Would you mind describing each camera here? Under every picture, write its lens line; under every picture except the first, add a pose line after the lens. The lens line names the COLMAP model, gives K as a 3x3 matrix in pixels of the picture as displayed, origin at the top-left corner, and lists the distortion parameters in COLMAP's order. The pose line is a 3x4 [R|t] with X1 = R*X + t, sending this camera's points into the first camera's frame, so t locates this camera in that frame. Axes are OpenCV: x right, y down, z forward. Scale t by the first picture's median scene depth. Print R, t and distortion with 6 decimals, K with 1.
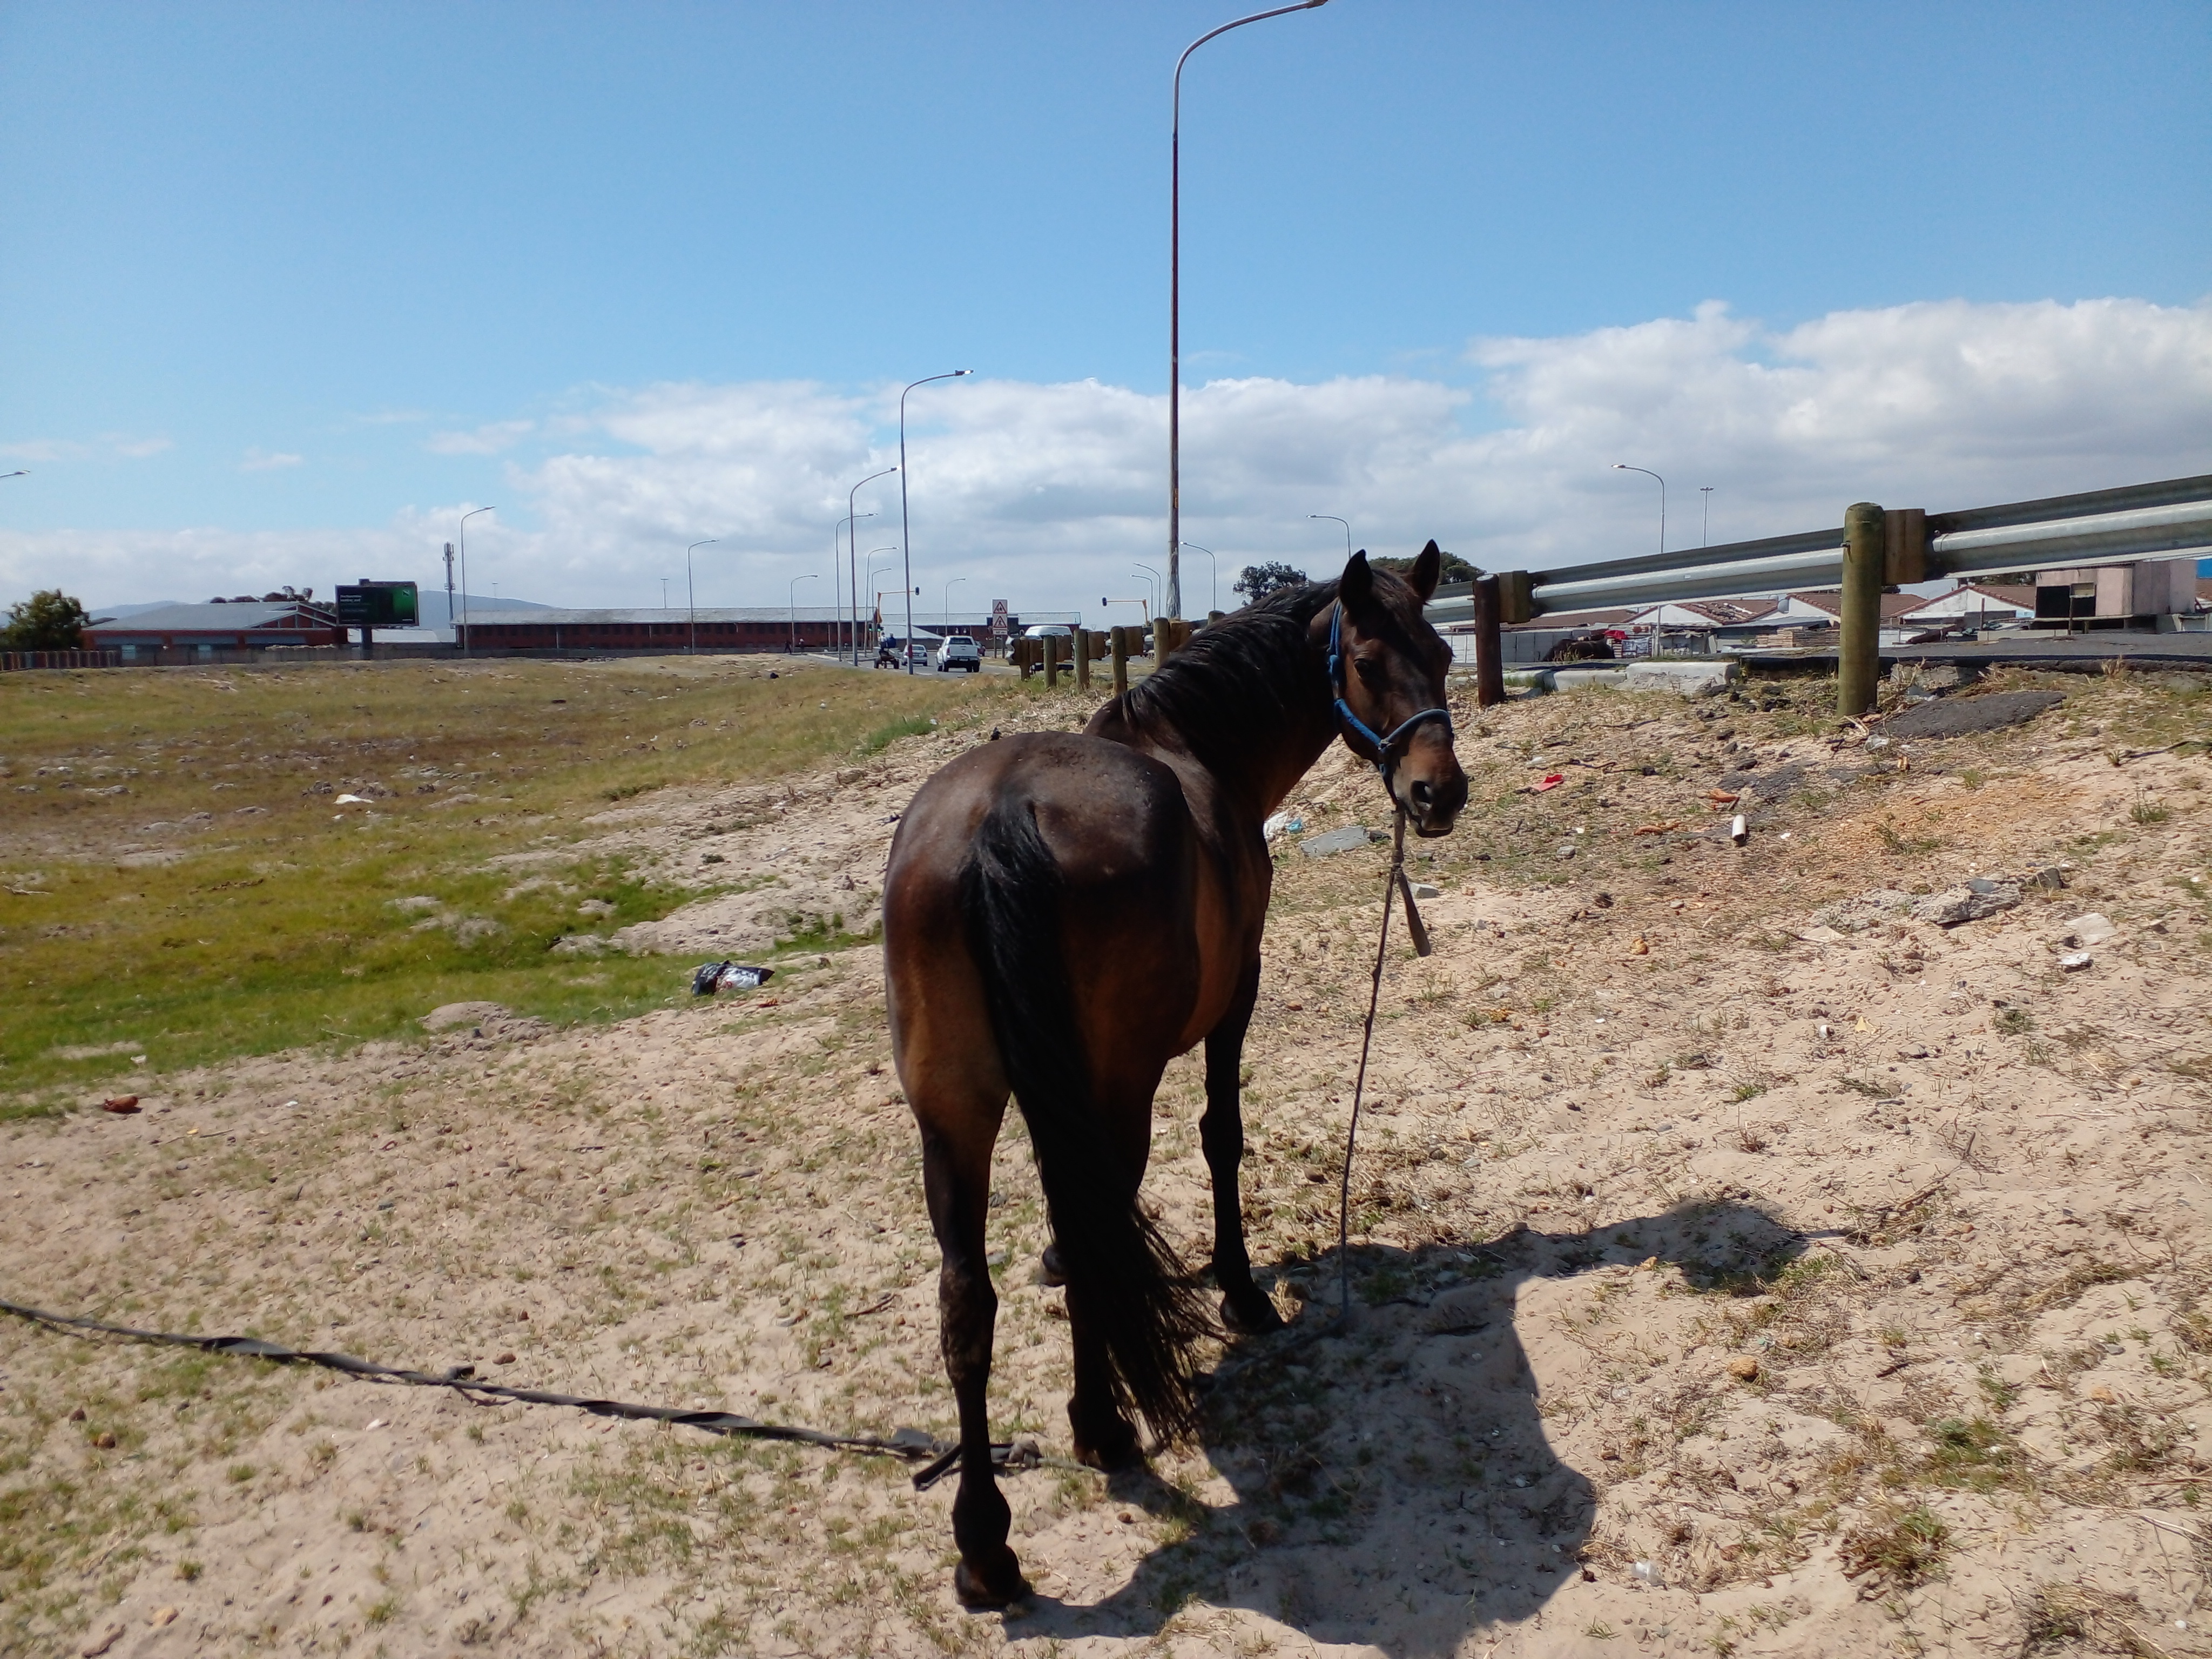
lens RADIAL K [[1821.4, 0, 1106.0], [0, 1821.4, 829.5], [0, 0, 1]] dist [0.150338, -0.285966]
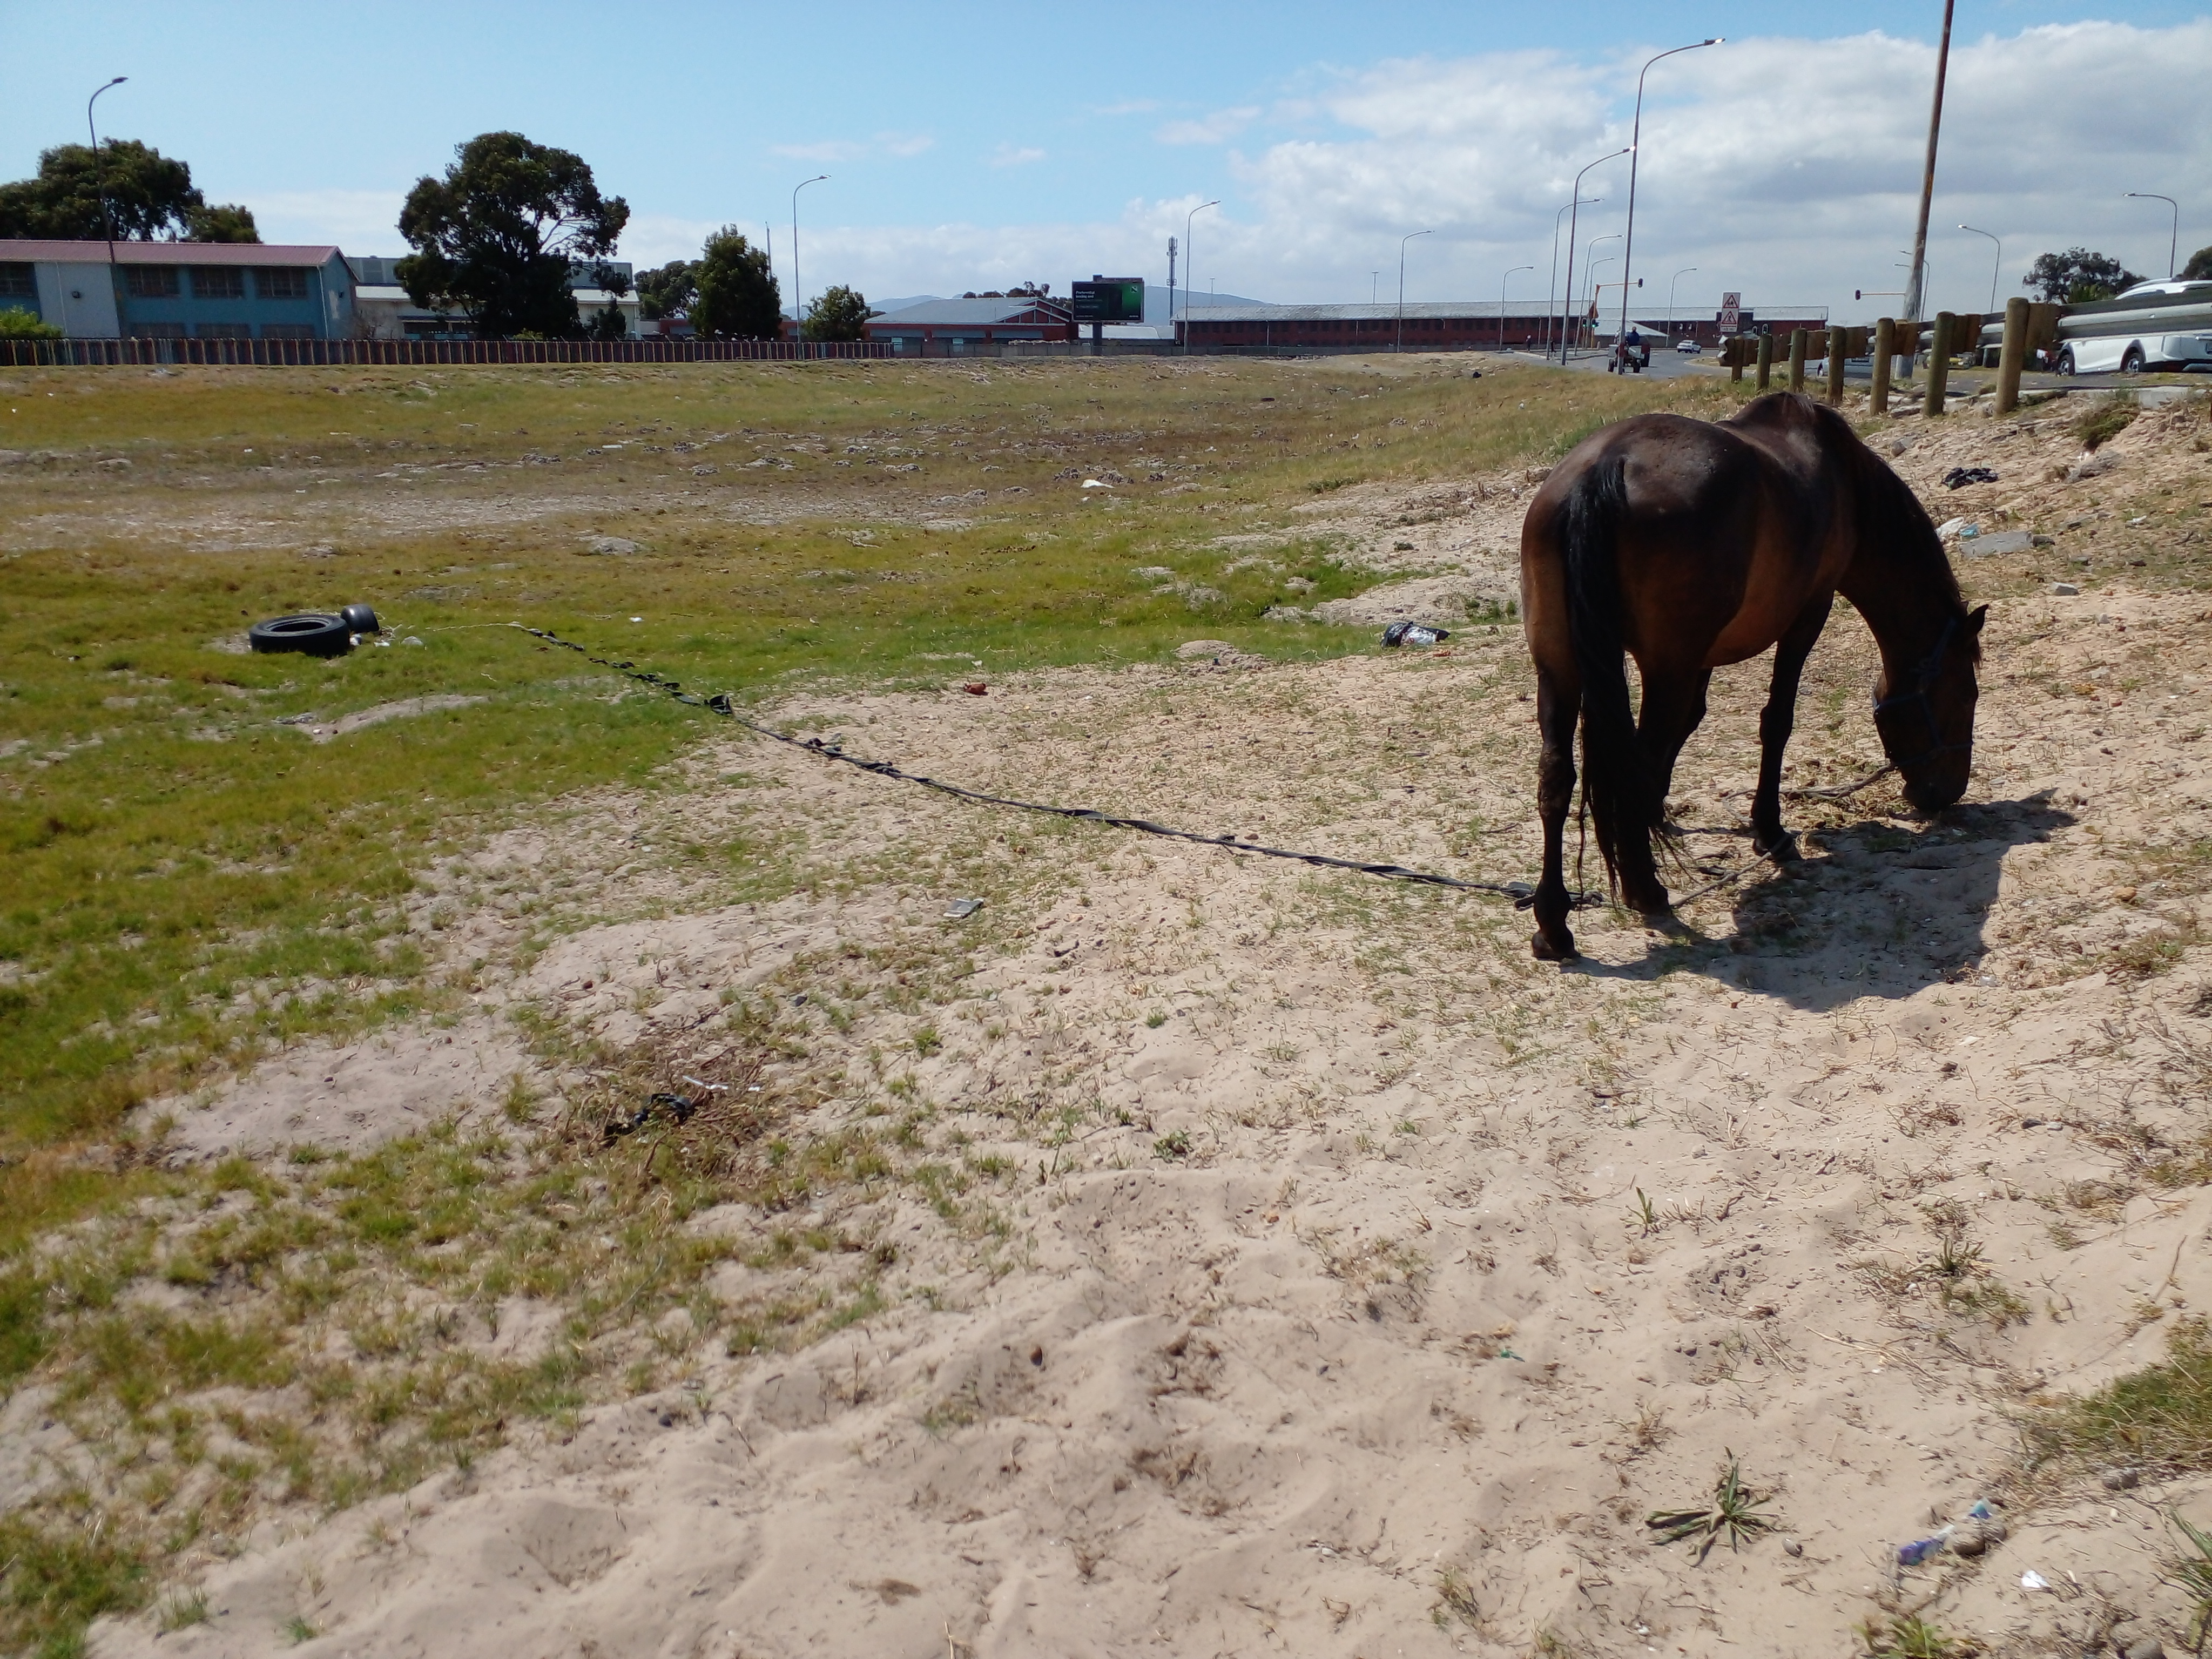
lens RADIAL K [[1821.4, 0, 1106.0], [0, 1821.4, 829.5], [0, 0, 1]] dist [0.150338, -0.285966]
pose [[0.931441, 0.106638, -0.347916, 0.041533], [-0.050656, 0.984786, 0.166224, 0.018551], [0.360348, -0.137203, 0.922672, -0.211424]]
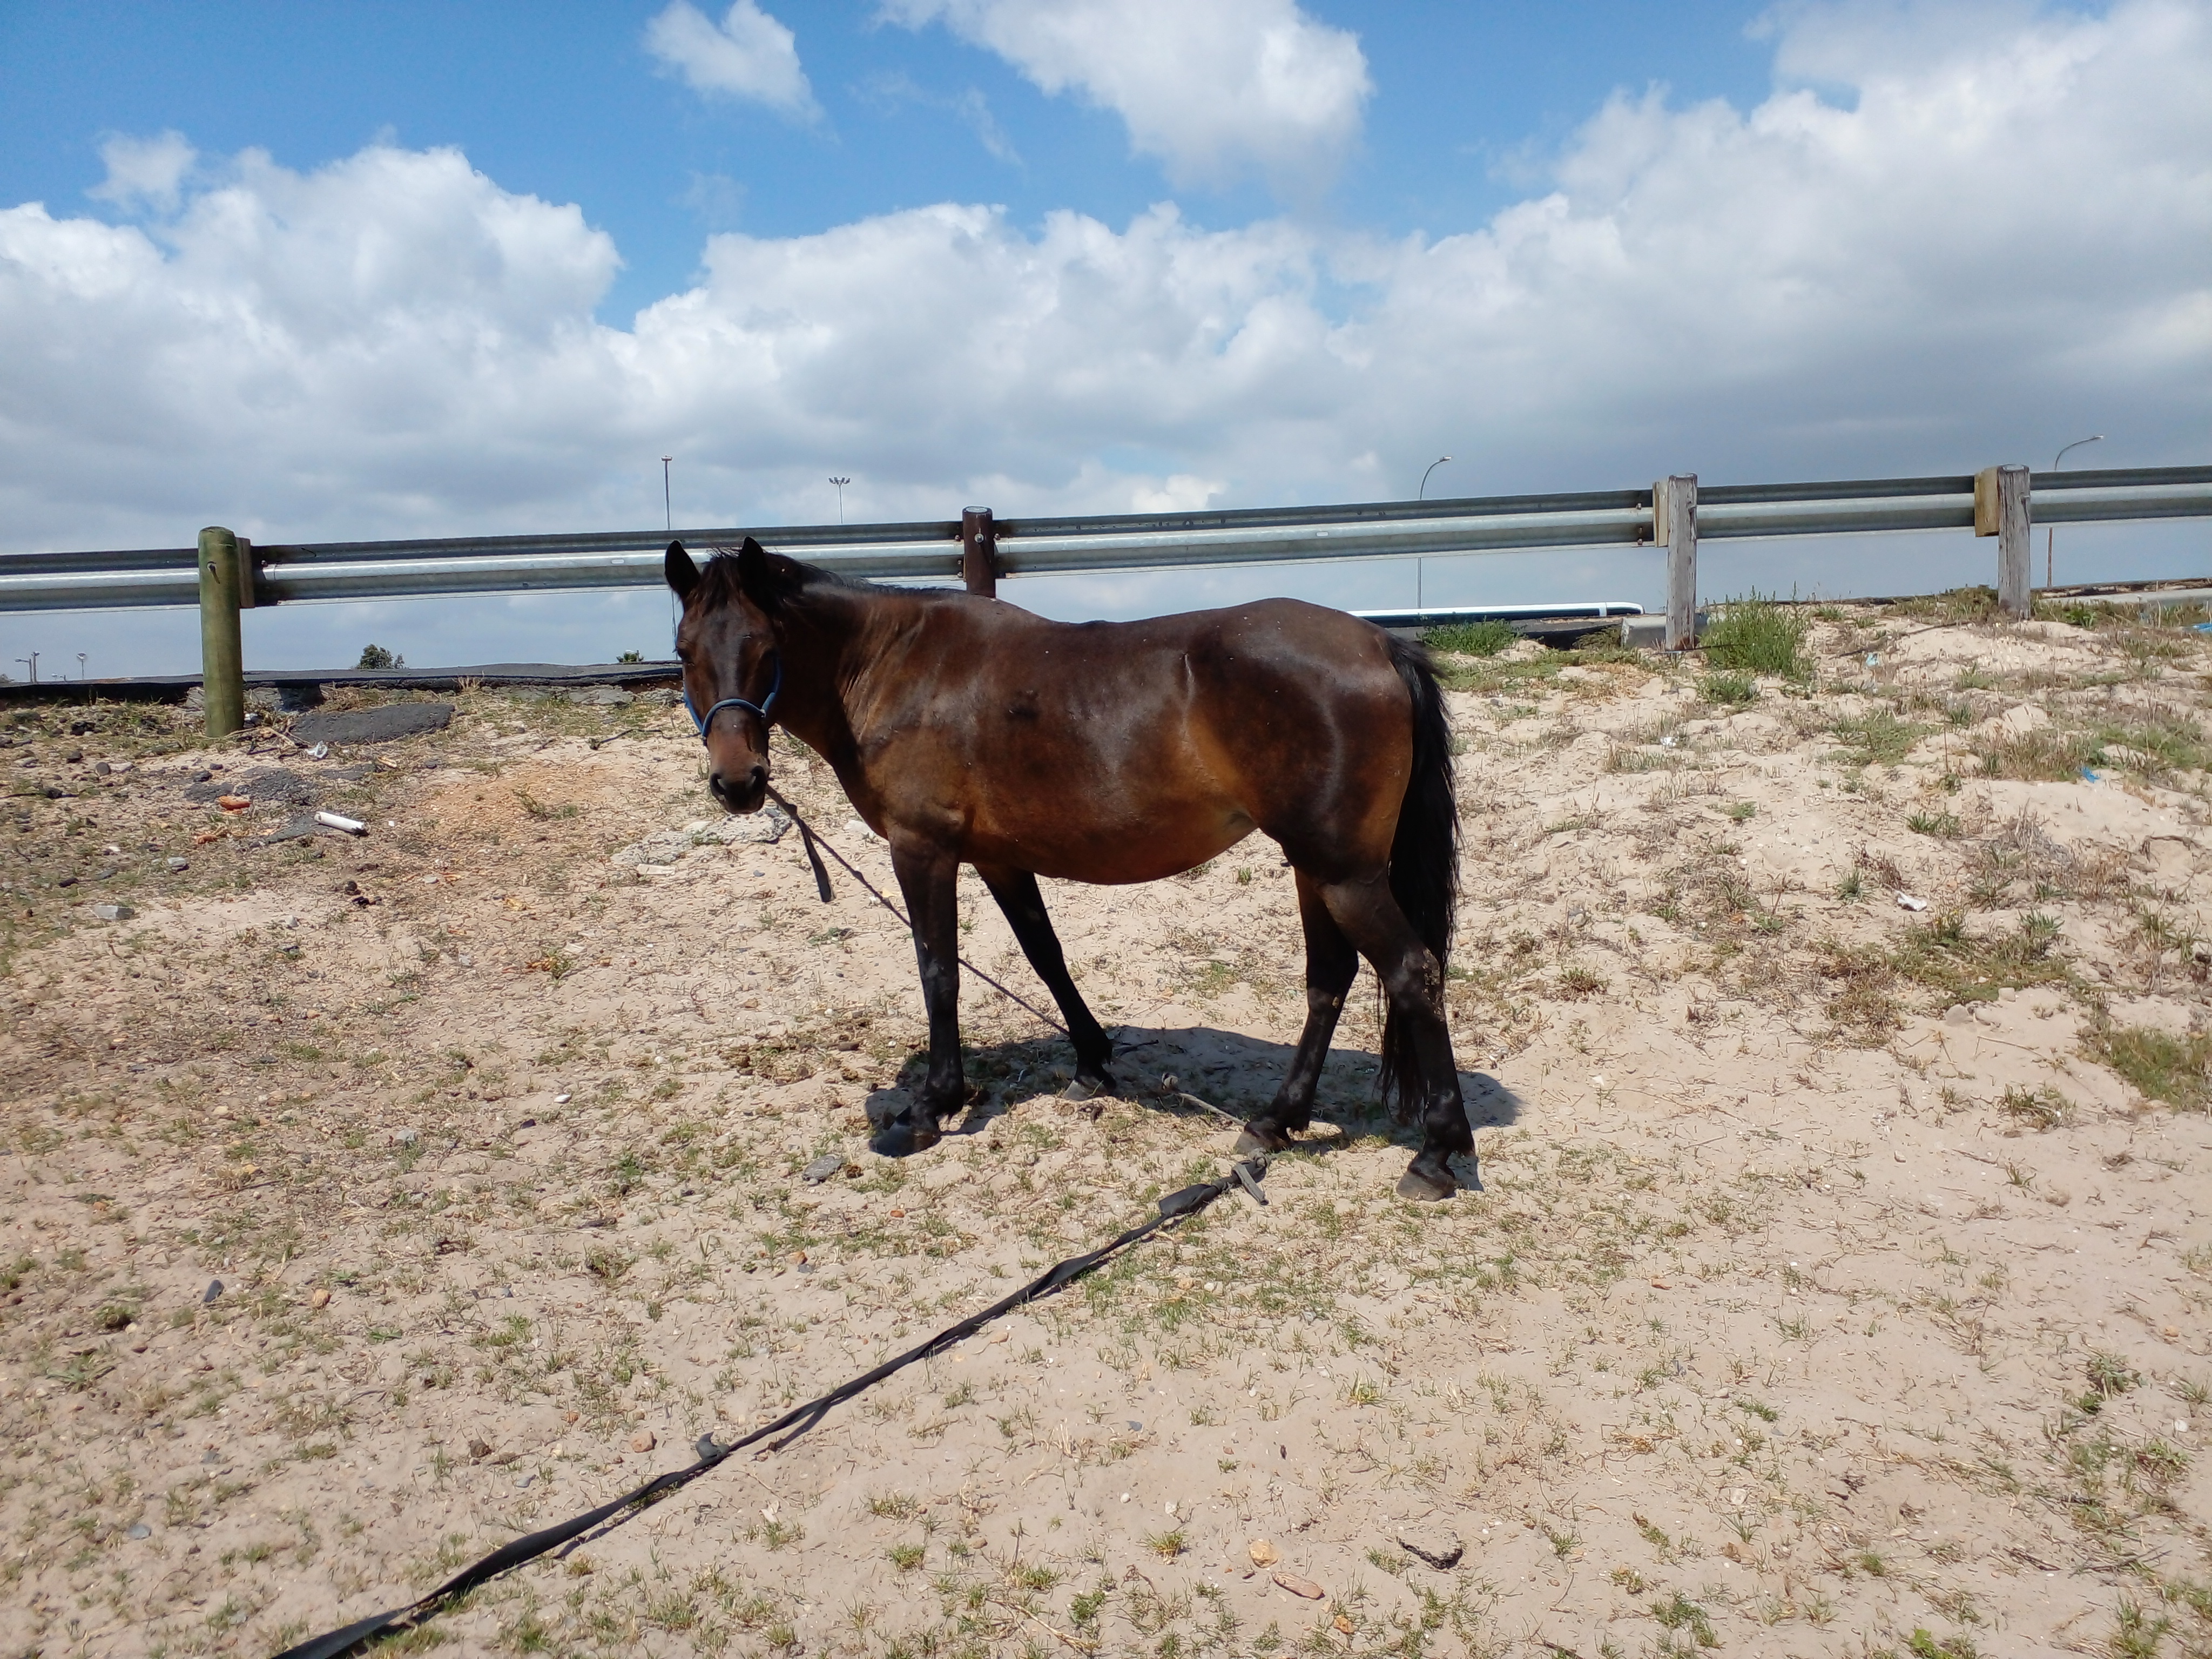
lens RADIAL K [[1821.4, 0, 1106.0], [0, 1821.4, 829.5], [0, 0, 1]] dist [0.150338, -0.285966]
pose [[0.133853, -0.041627, 0.990127, -0.502086], [0.123689, 0.992006, 0.024985, 0.024804], [-0.983252, 0.119123, 0.137932, 0.344732]]
